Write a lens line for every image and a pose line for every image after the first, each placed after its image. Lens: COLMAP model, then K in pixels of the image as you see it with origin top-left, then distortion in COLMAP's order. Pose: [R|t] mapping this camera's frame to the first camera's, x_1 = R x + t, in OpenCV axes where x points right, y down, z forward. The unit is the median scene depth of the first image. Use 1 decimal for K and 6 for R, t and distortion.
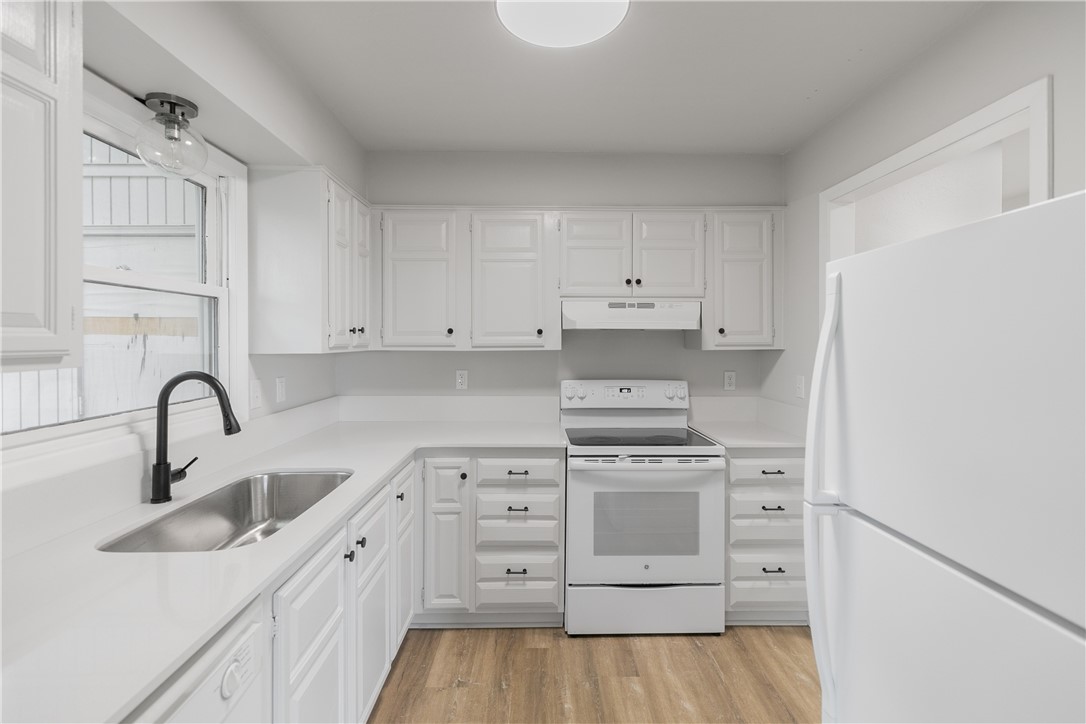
lens RADIAL K [[496.7, 0, 521.6], [0, 496.7, 349.5], [0, 0, 1]] dist [0.004227, -0.000920]
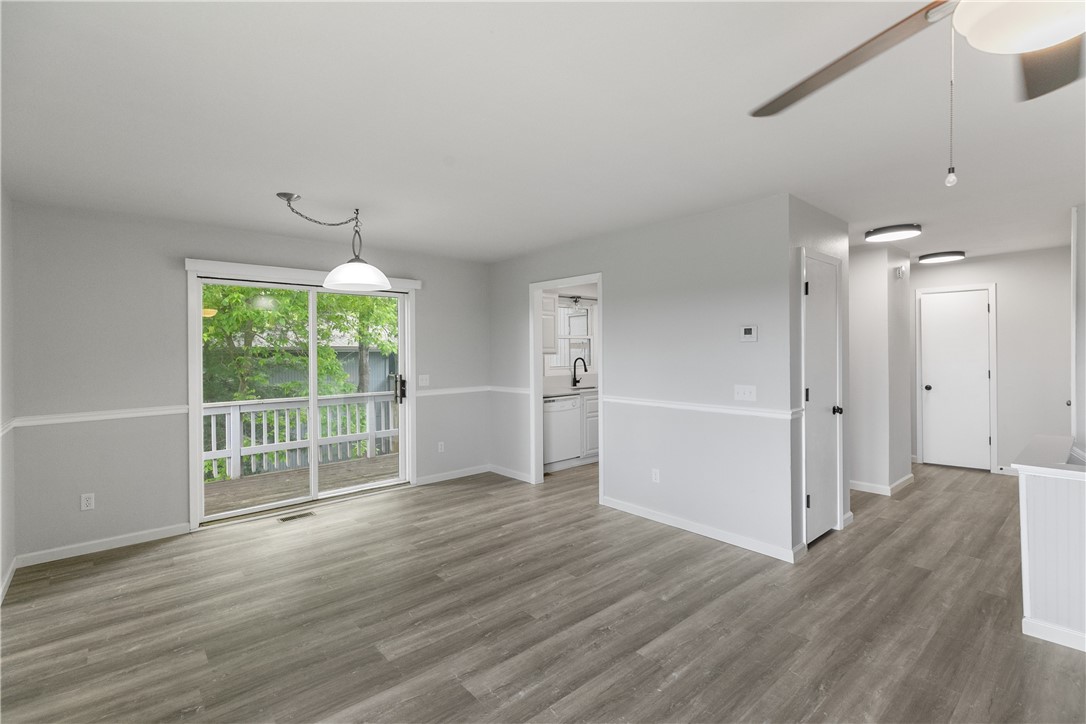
lens RADIAL K [[496.7, 0, 543.2], [0, 496.7, 353.1], [0, 0, 1]] dist [0.004227, -0.000920]
pose [[0.673154, -0.011131, -0.739419, 1.993123], [0.012964, 0.999911, -0.003250, 0.006694], [0.739389, -0.007398, 0.673238, -1.853215]]
